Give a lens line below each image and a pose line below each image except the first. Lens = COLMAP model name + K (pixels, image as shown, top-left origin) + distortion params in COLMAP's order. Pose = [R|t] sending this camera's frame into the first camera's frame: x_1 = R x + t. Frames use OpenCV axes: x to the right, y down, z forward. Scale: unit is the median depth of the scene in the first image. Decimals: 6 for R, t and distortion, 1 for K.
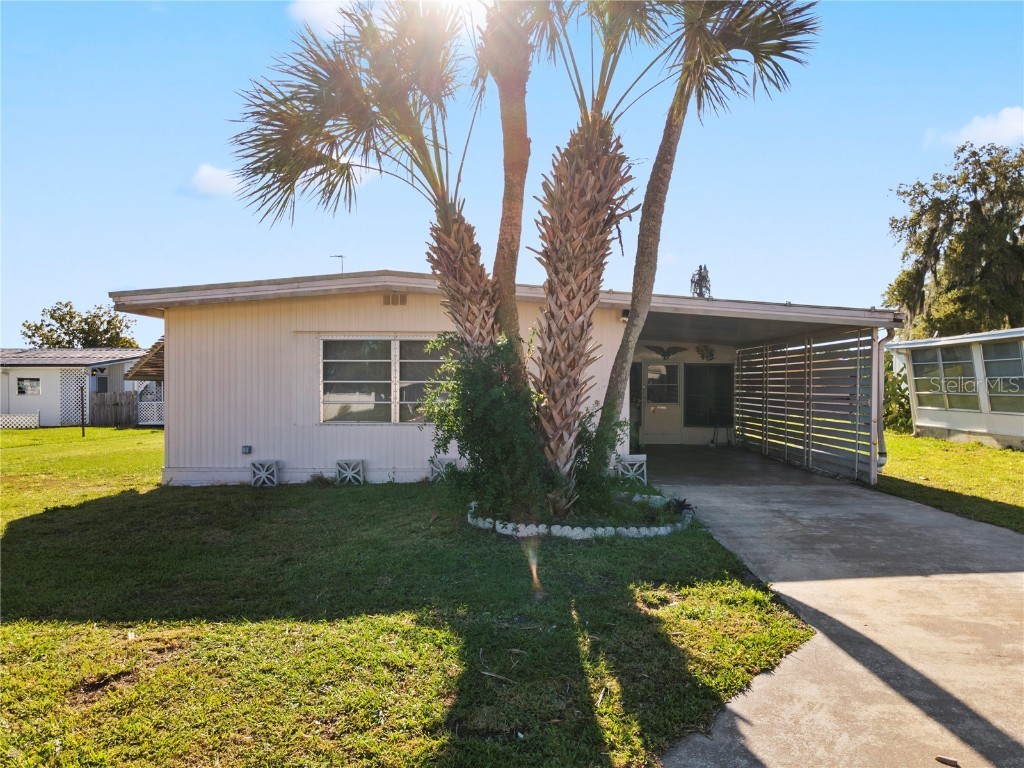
lens RADIAL K [[751.1, 0, 507.0], [0, 751.1, 390.7], [0, 0, 1]] dist [0.044970, -0.001876]
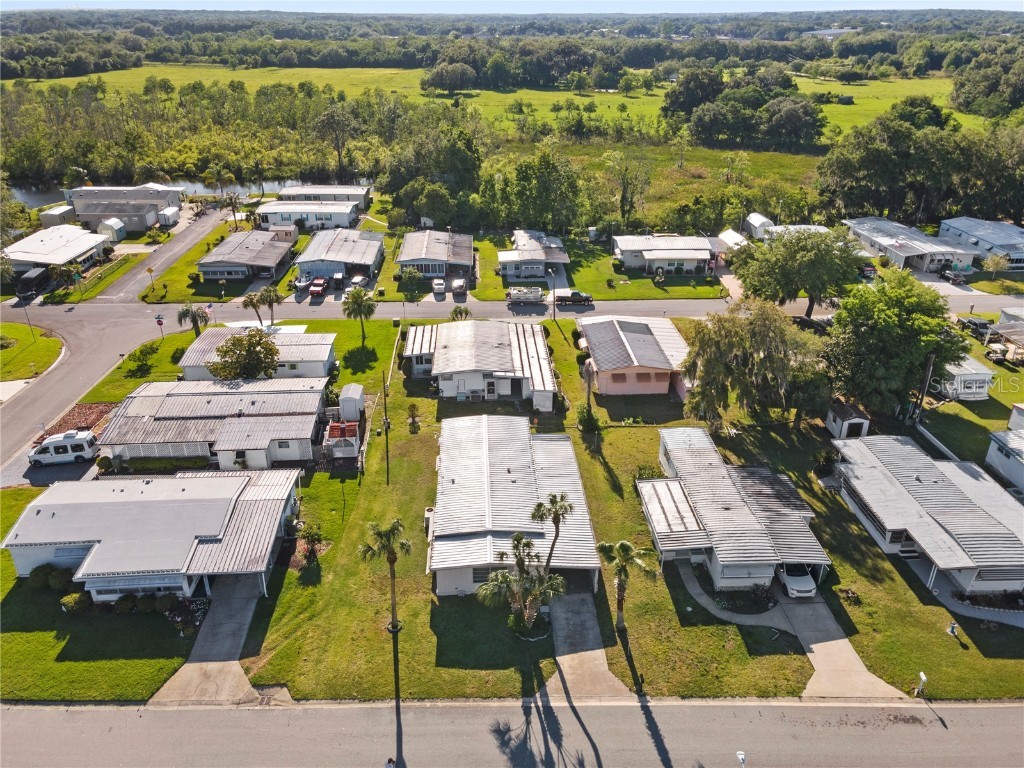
lens RADIAL K [[751.1, 0, 505.3], [0, 751.1, 381.6], [0, 0, 1]] dist [0.044970, -0.001876]
pose [[0.998318, -0.025744, 0.051948, -0.374149], [0.001154, 0.904657, 0.426140, -4.039941], [-0.057965, -0.425363, 0.903165, -3.458057]]
